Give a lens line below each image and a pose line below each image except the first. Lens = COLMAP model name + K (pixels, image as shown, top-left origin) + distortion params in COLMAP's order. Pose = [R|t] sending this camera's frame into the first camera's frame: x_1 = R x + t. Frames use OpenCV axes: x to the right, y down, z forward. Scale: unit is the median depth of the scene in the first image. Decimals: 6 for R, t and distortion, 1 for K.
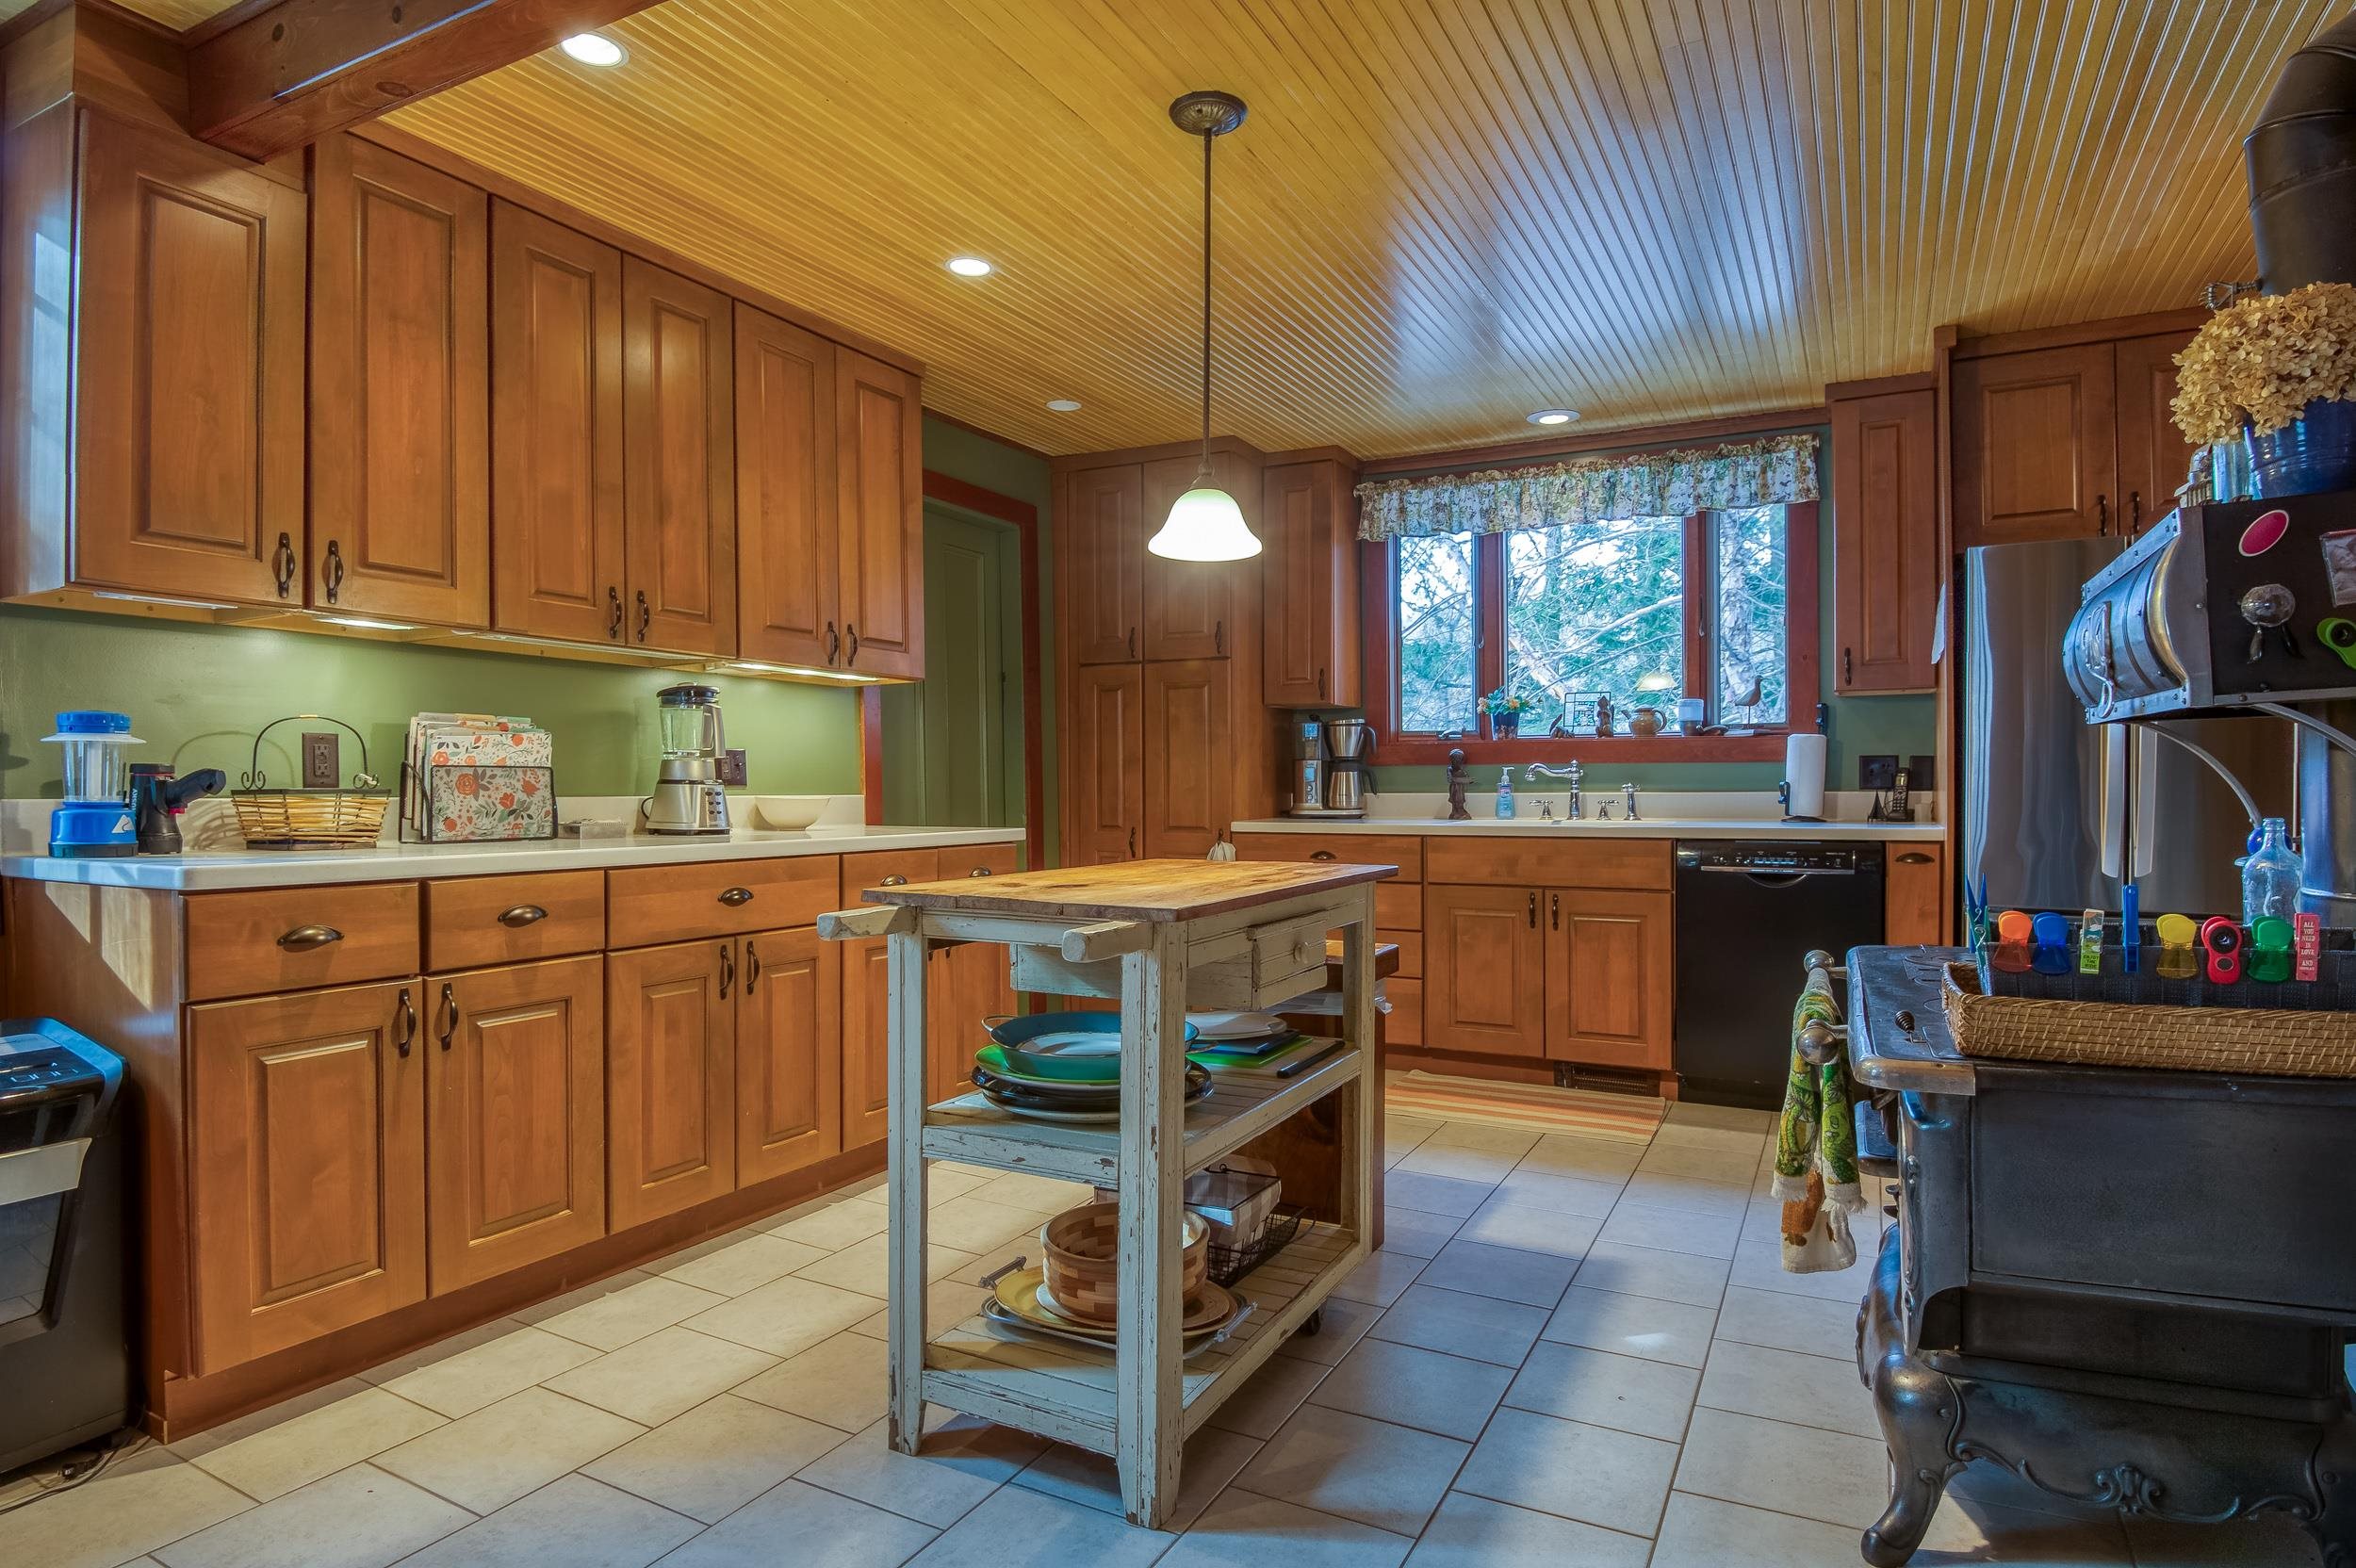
lens RADIAL K [[1294.2, 0, 1179.1], [0, 1294.2, 787.1], [0, 0, 1]] dist [0.000736, 0.000051]
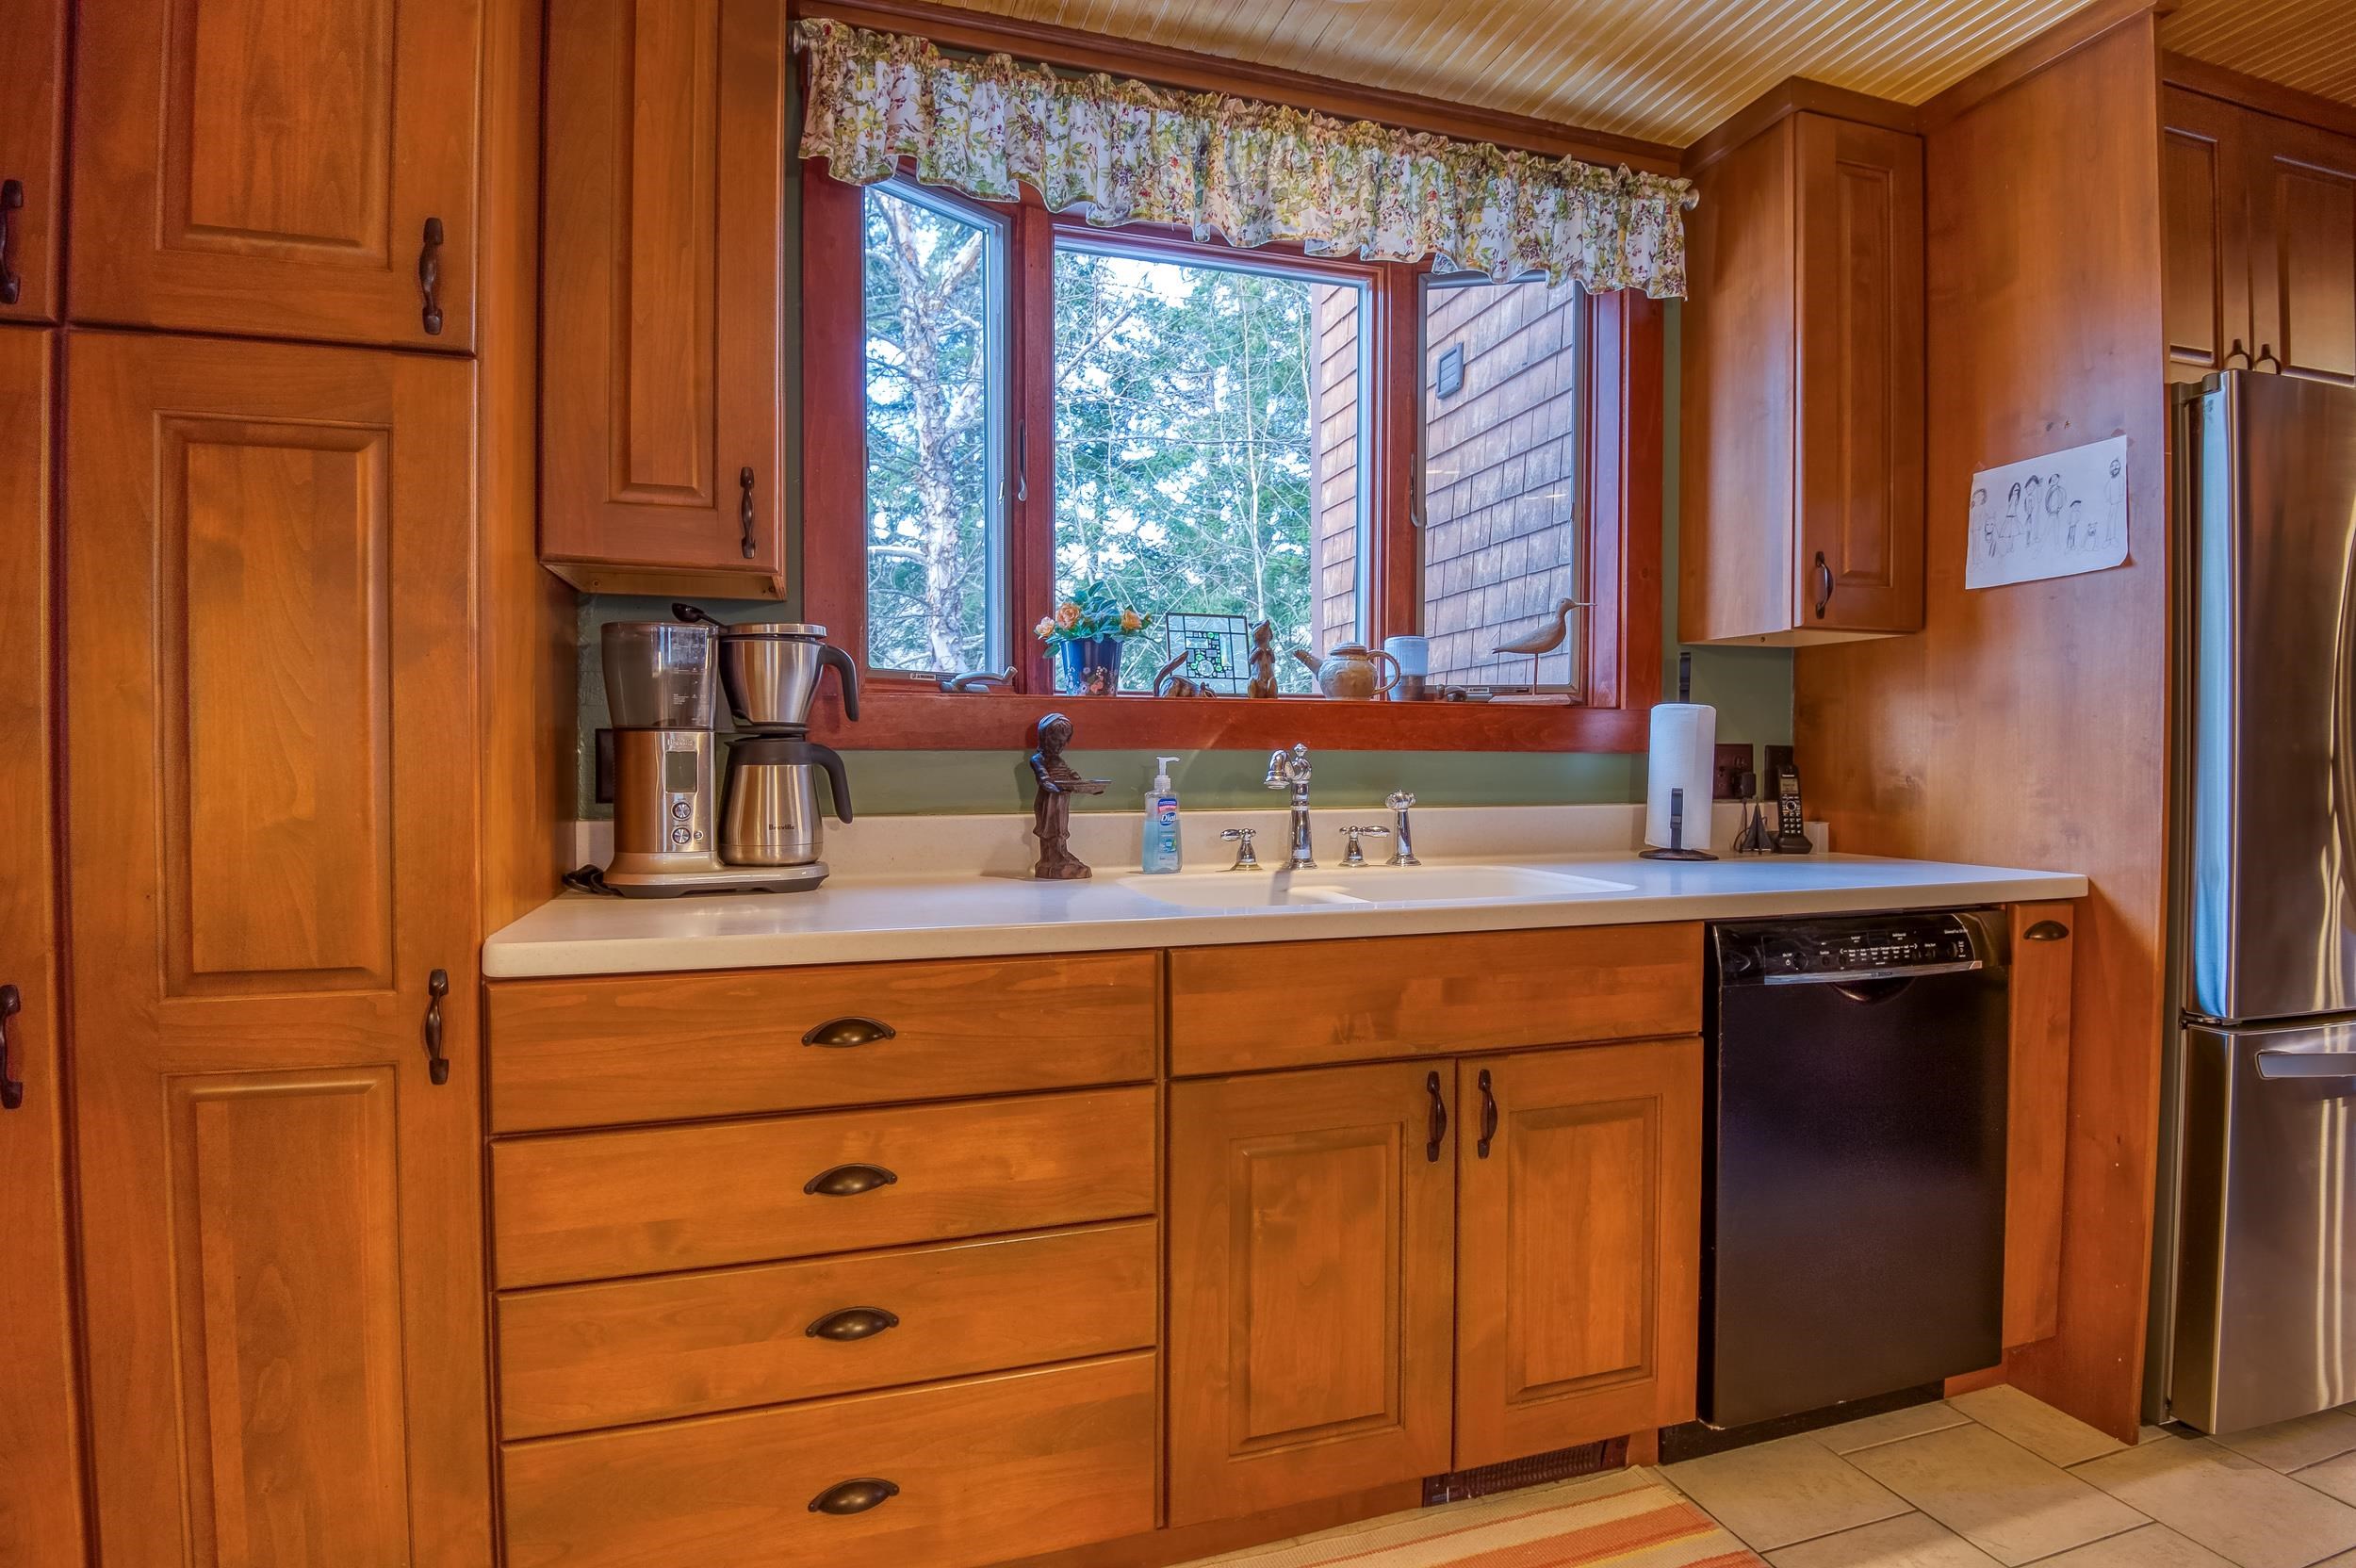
lens RADIAL K [[1197.9, 0, 1178.2], [0, 1197.9, 773.8], [0, 0, 1]] dist [-0.020238, -0.001355]
pose [[0.689717, -0.002818, 0.724073, -0.044071], [0.000272, 0.999993, 0.003632, -0.011027], [-0.724079, -0.002308, 0.689713, 0.729246]]
